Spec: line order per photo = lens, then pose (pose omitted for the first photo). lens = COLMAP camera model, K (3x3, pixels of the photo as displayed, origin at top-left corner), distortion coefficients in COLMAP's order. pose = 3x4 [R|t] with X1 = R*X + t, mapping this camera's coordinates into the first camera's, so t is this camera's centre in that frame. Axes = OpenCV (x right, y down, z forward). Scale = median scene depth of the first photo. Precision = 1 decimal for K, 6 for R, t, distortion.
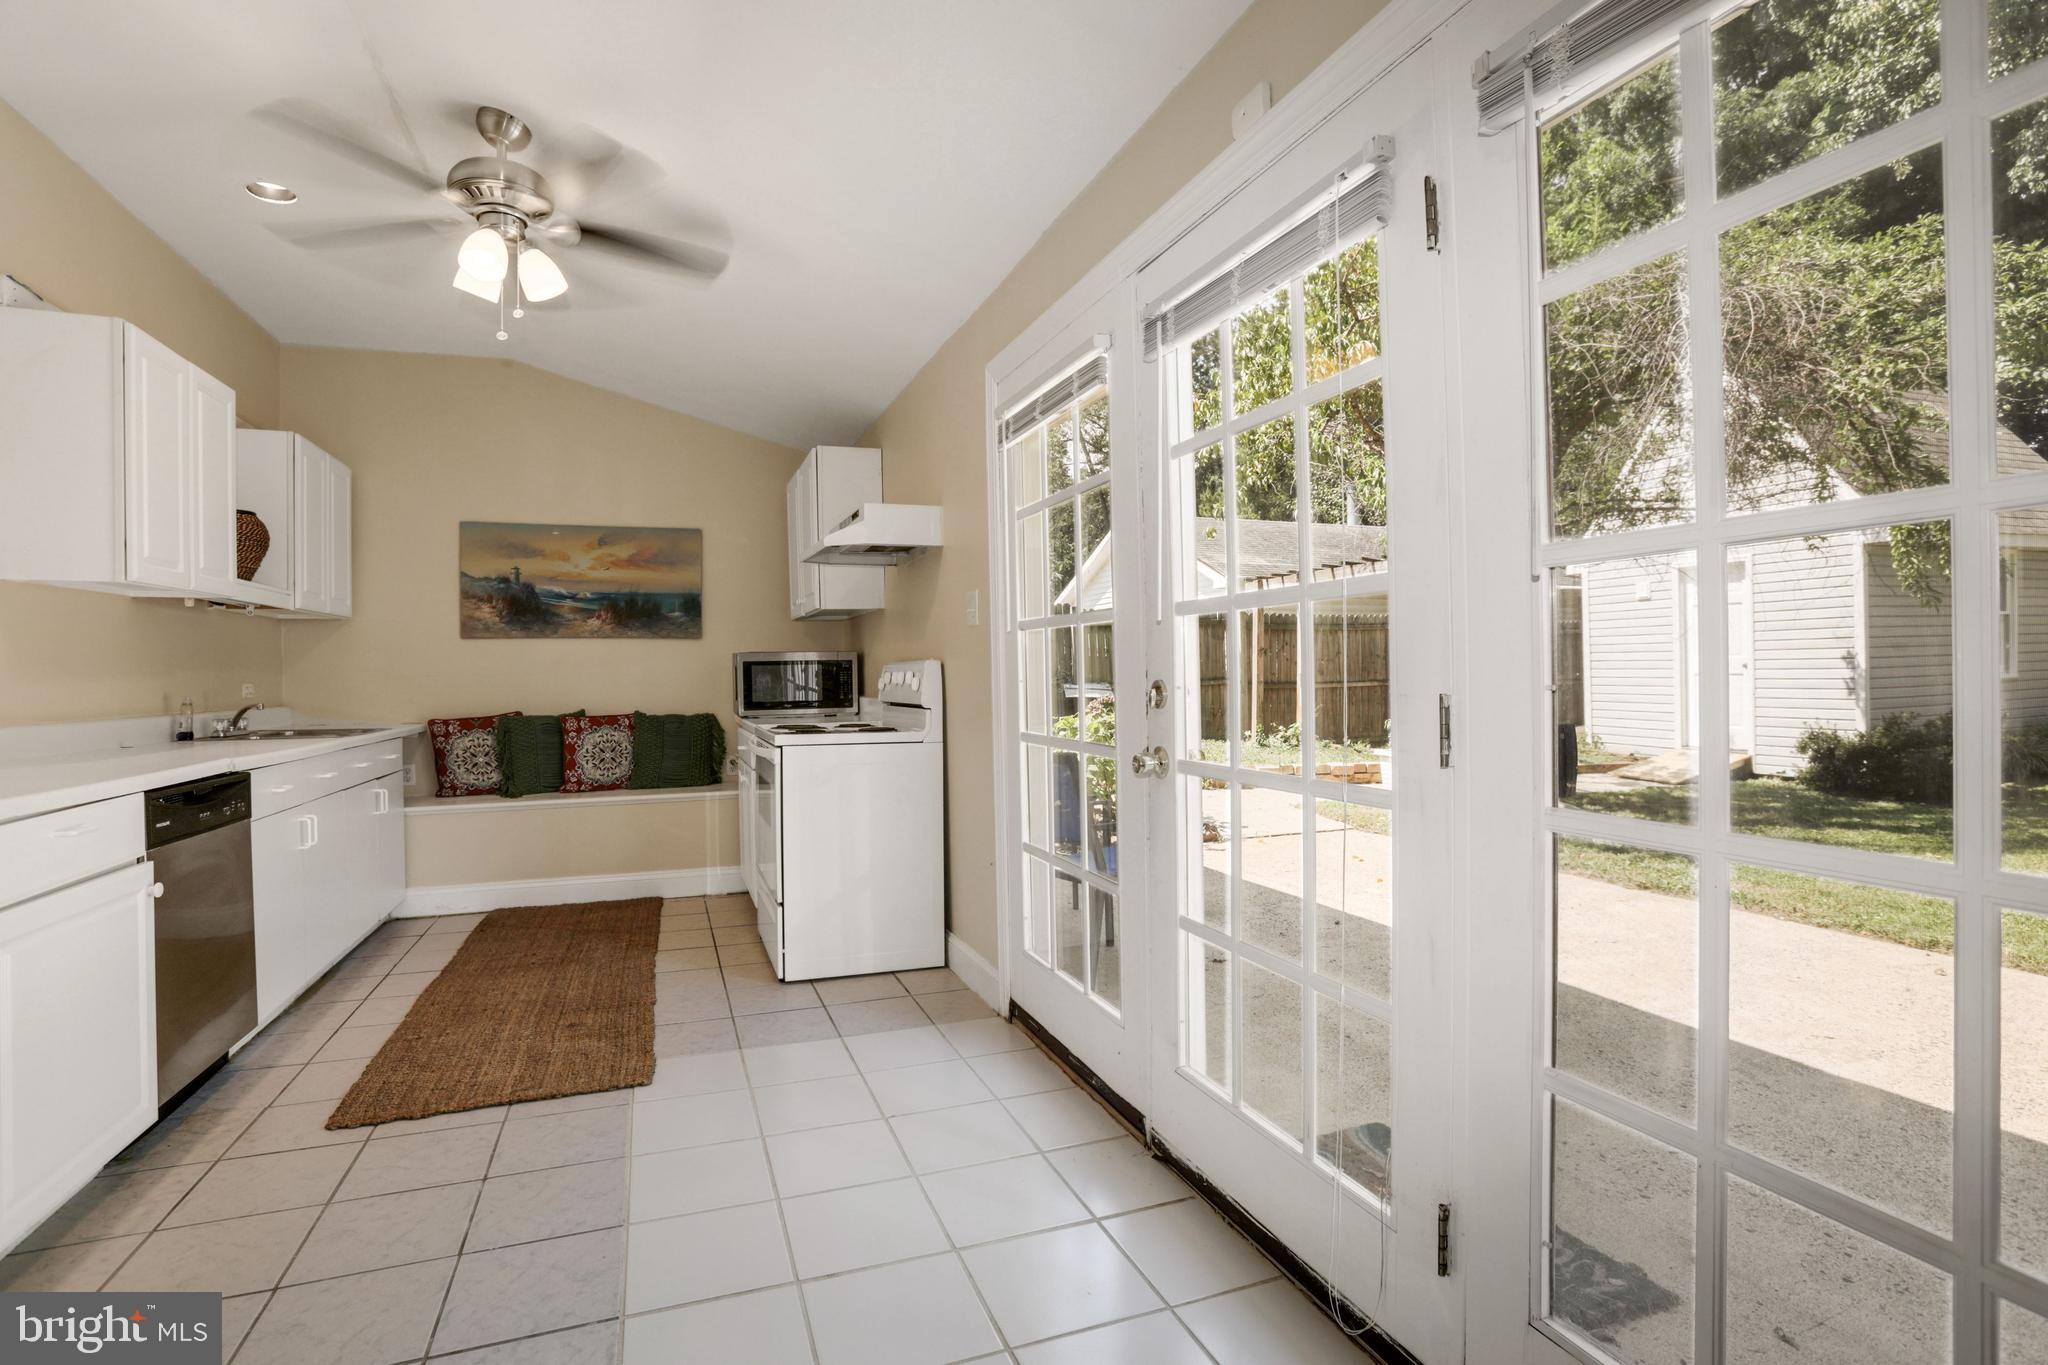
lens RADIAL K [[946.9, 0, 1018.0], [0, 946.9, 695.3], [0, 0, 1]] dist [-0.070156, 0.026096]
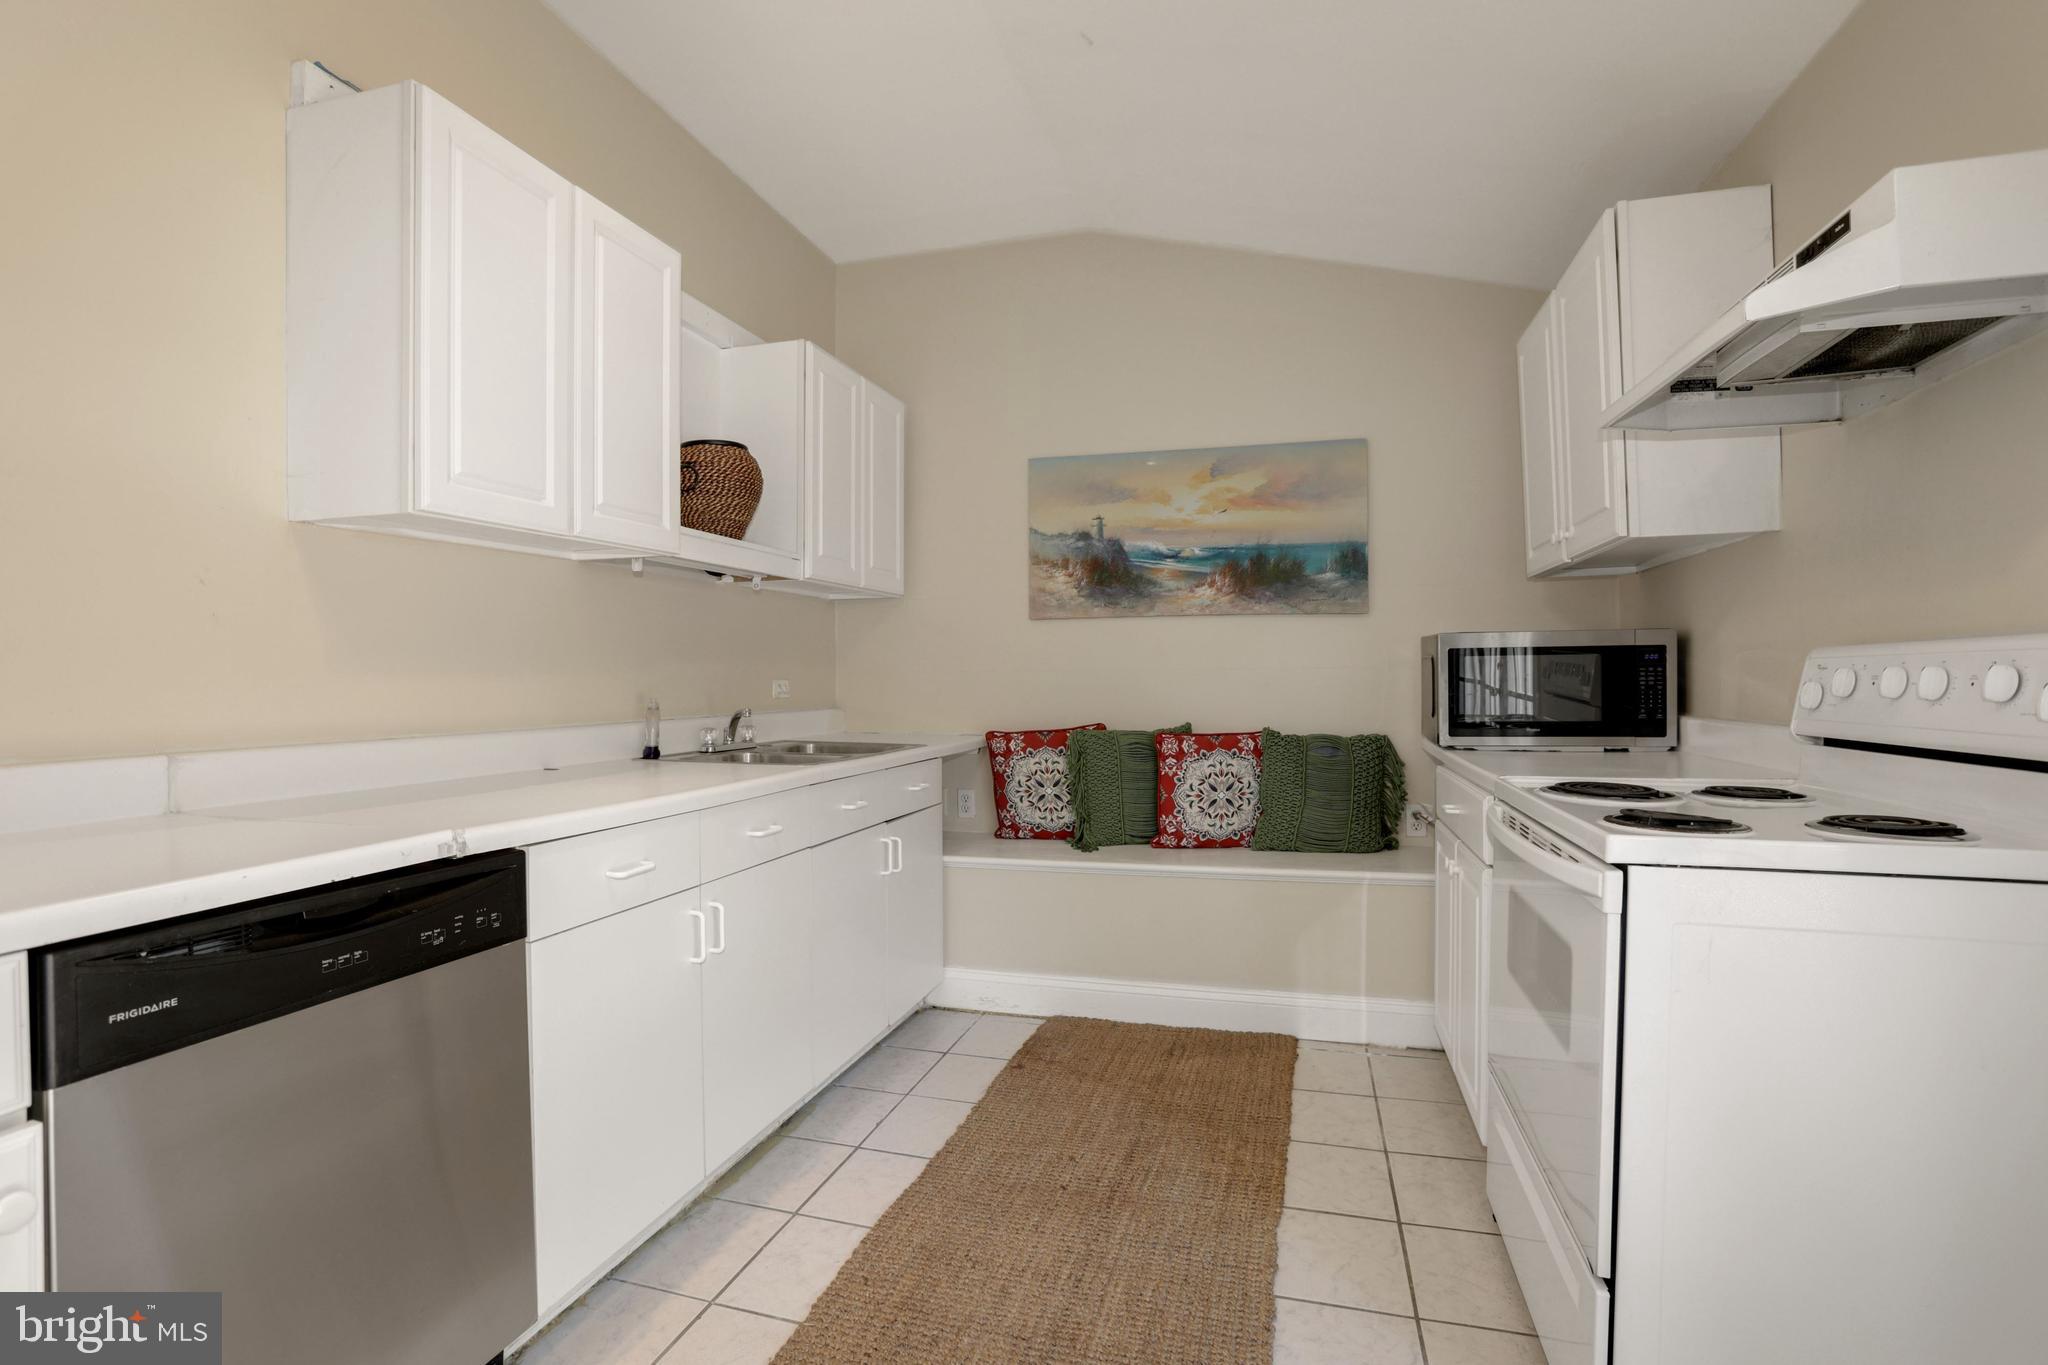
lens RADIAL K [[962.4, 0, 1014.6], [0, 962.4, 655.1], [0, 0, 1]] dist [-0.070583, 0.022976]
pose [[0.792258, -0.005604, -0.610160, -0.151915], [-0.018145, 0.999299, -0.032738, -0.009165], [0.609916, 0.037008, 0.791602, 0.397225]]
